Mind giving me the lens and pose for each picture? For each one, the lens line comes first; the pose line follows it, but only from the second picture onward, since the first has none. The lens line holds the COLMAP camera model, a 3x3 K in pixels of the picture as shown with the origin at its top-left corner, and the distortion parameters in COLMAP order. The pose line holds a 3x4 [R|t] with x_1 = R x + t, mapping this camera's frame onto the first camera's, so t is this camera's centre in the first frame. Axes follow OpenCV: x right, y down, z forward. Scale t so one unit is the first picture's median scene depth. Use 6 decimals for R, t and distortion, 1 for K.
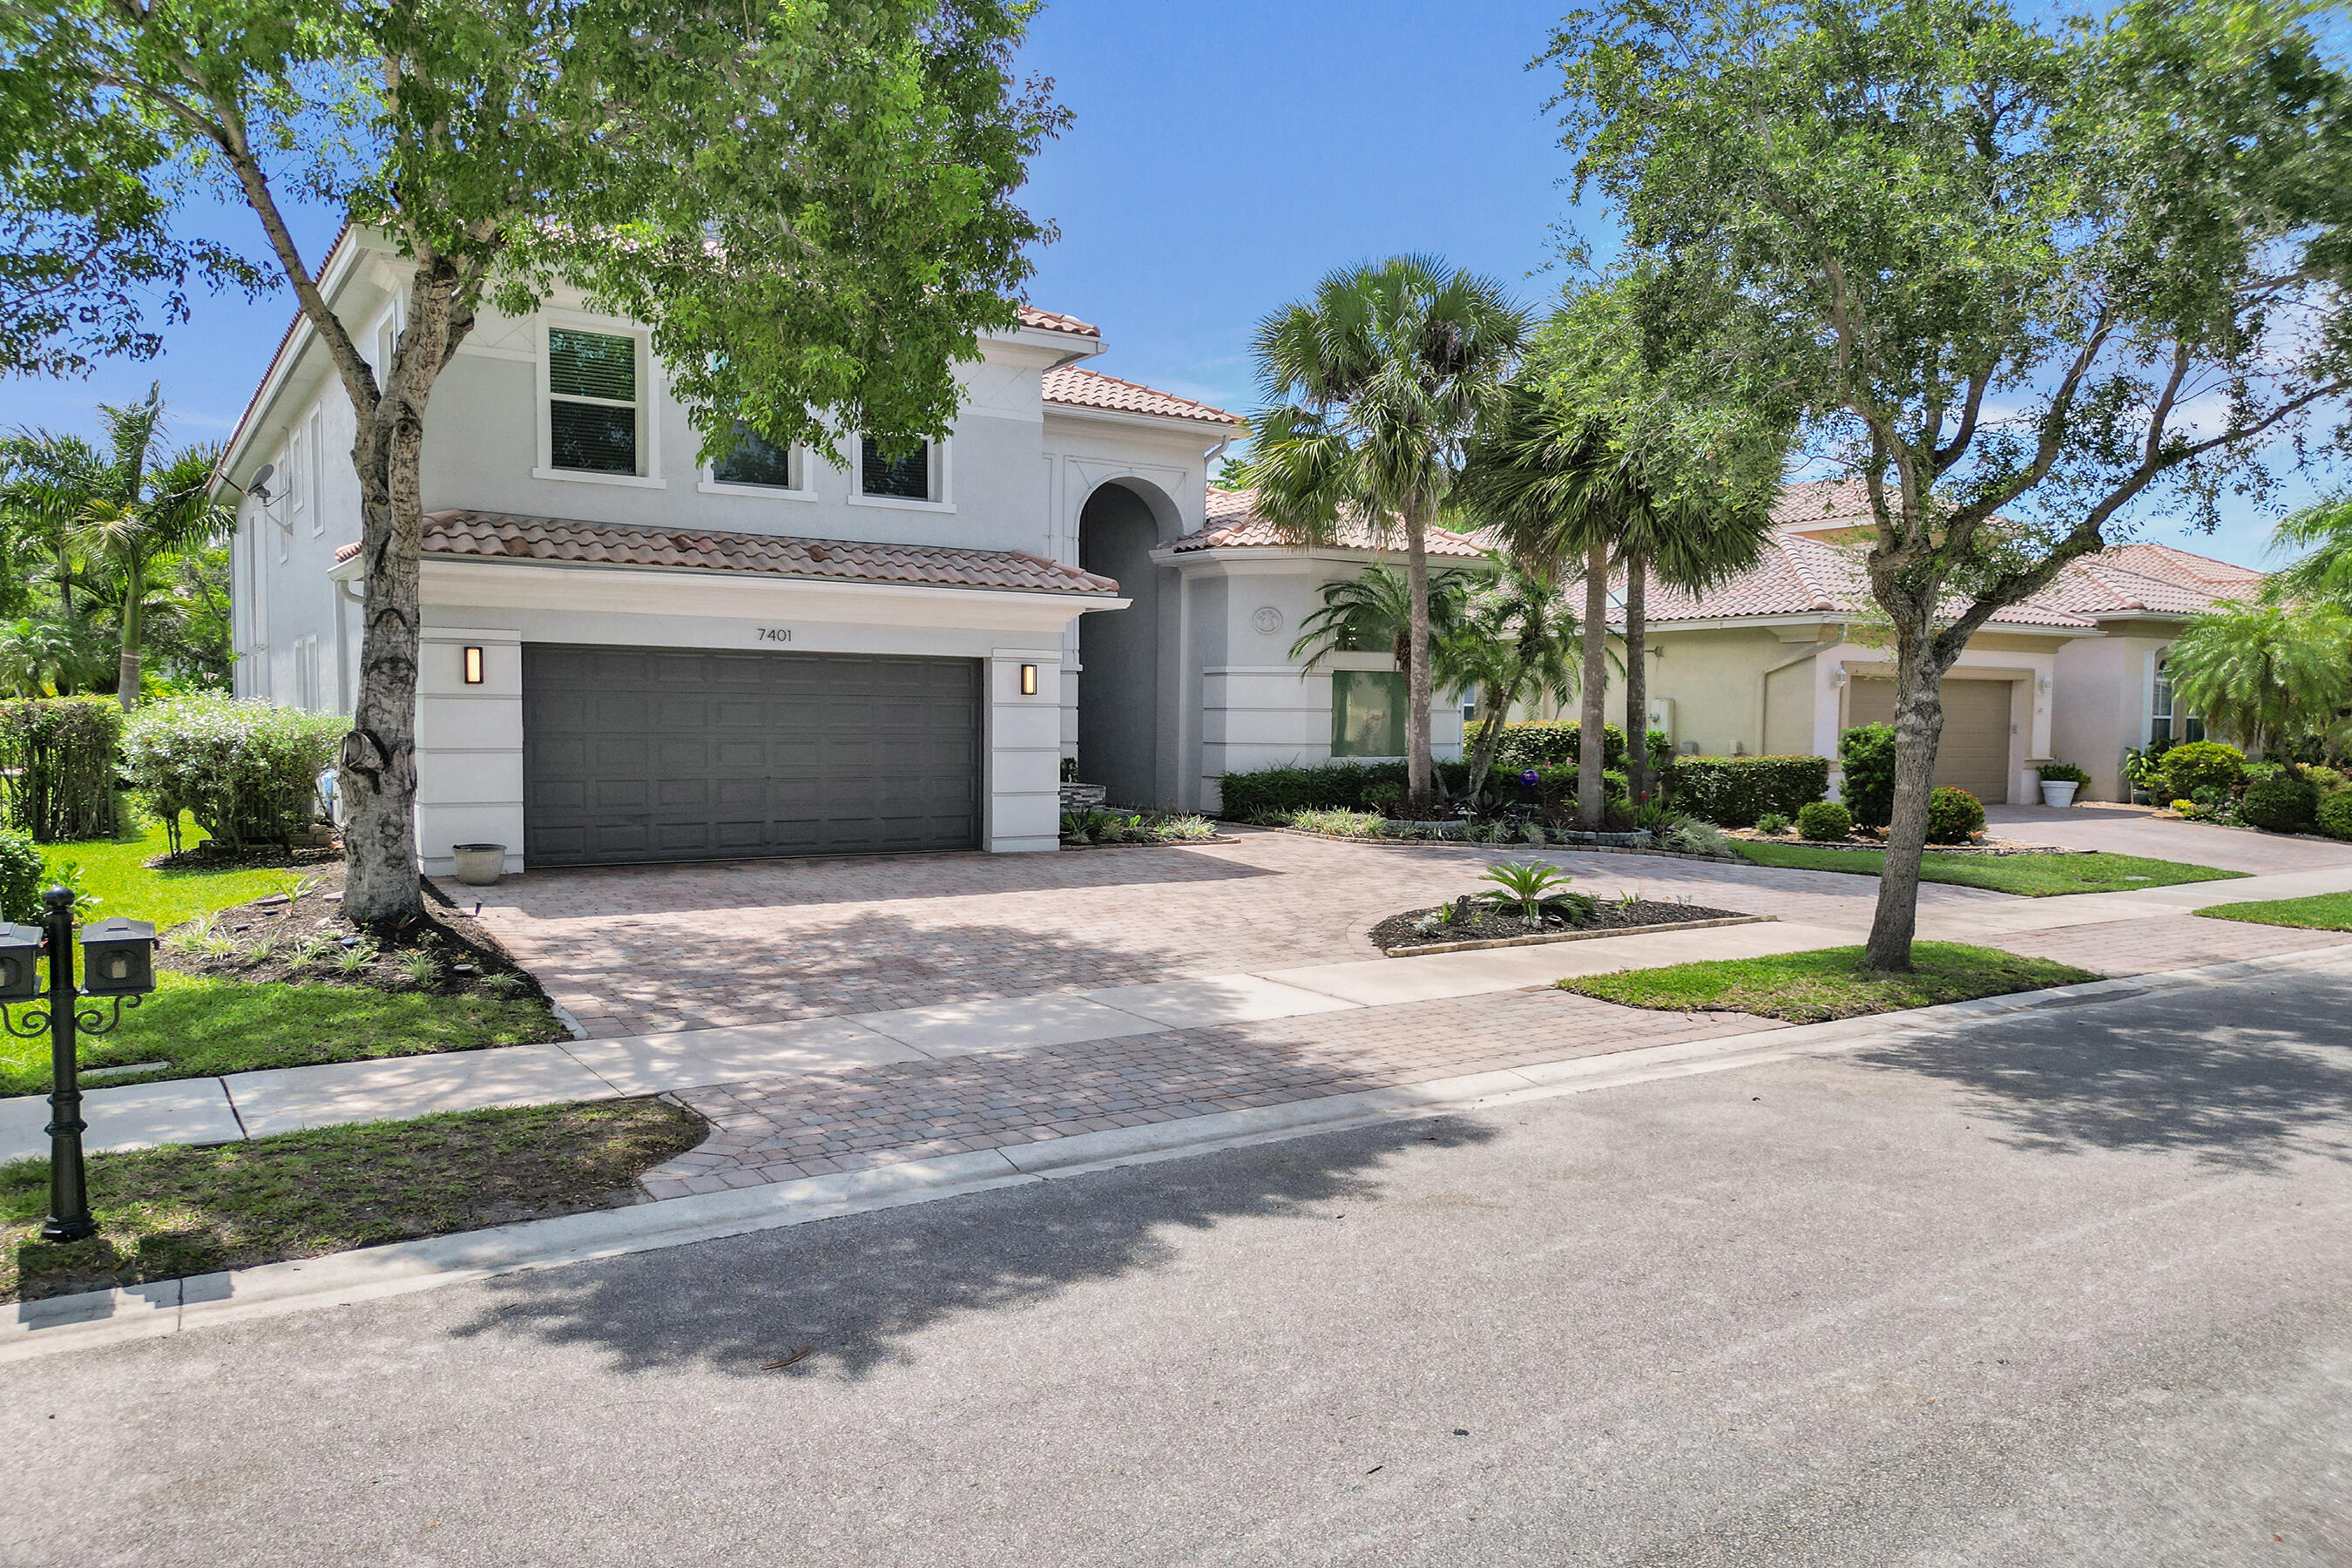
lens RADIAL K [[1601.6, 0, 1140.2], [0, 1601.6, 782.1], [0, 0, 1]] dist [-0.005481, -0.006984]
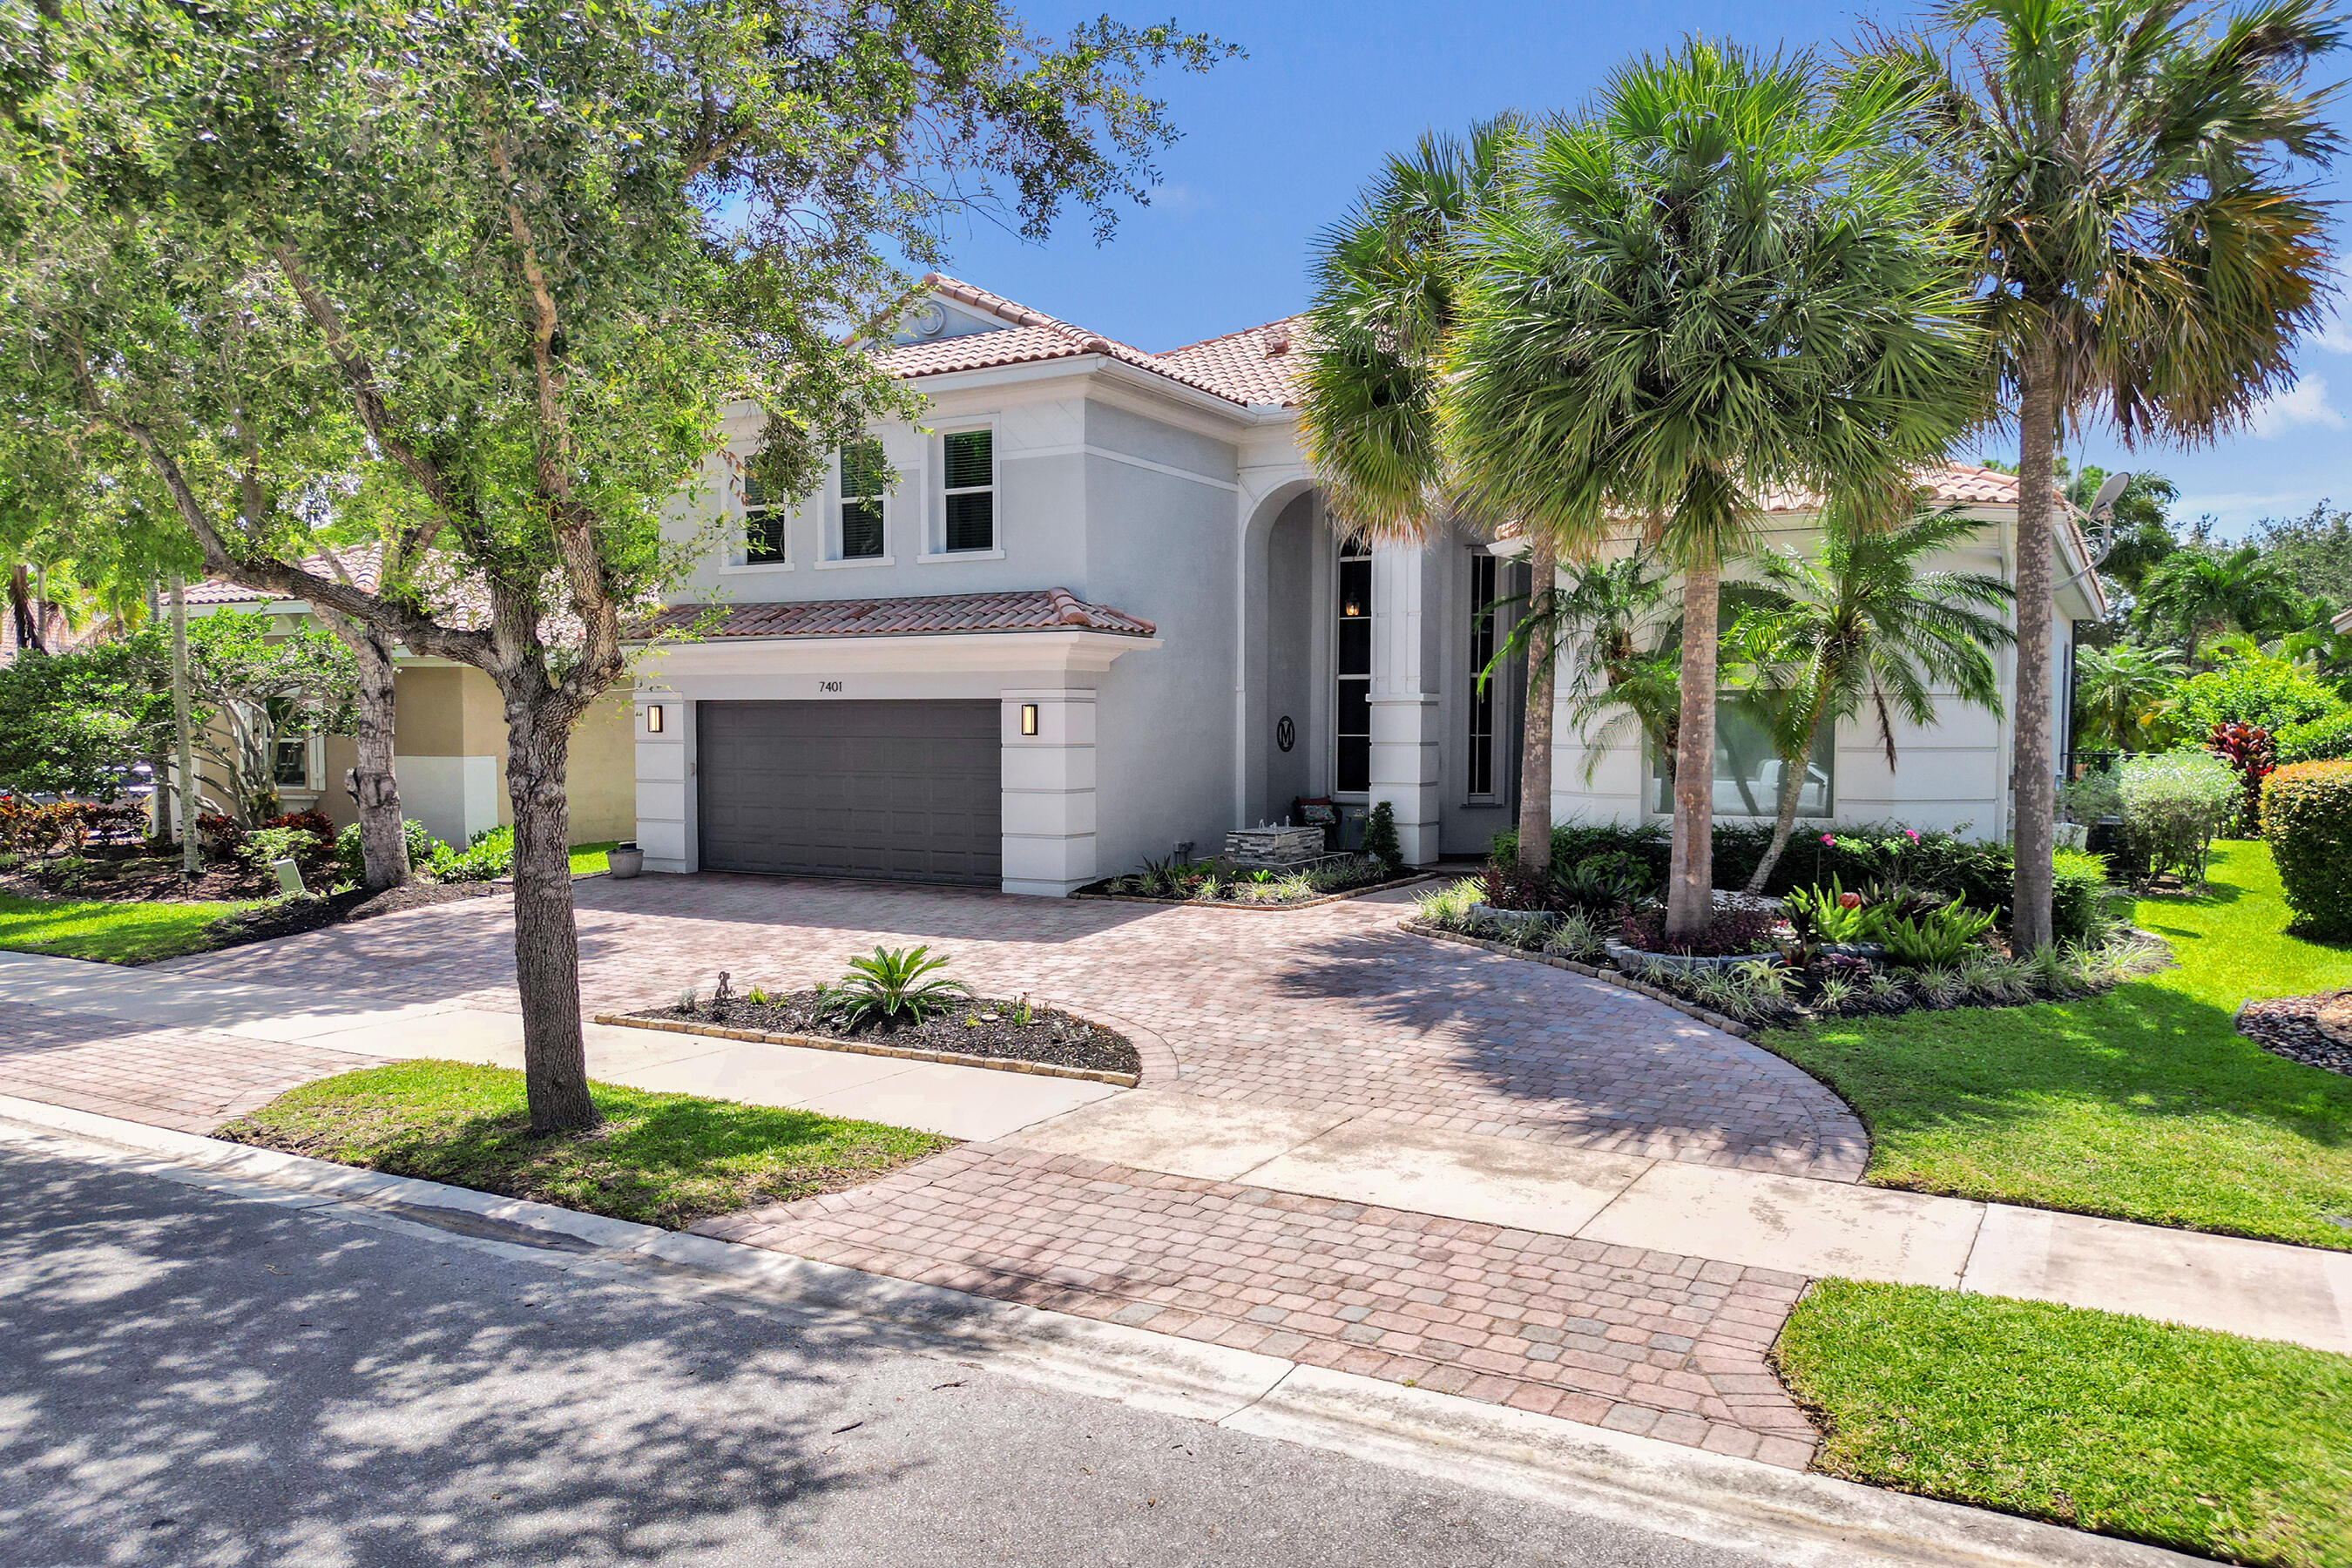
lens RADIAL K [[1601.6, 0, 1140.2], [0, 1601.6, 782.1], [0, 0, 1]] dist [-0.005481, -0.006984]
pose [[0.466586, 0.017687, -0.884299, 0.840269], [-0.037580, 0.999294, 0.000159, -0.029231], [0.883677, 0.033158, 0.466921, 0.612754]]
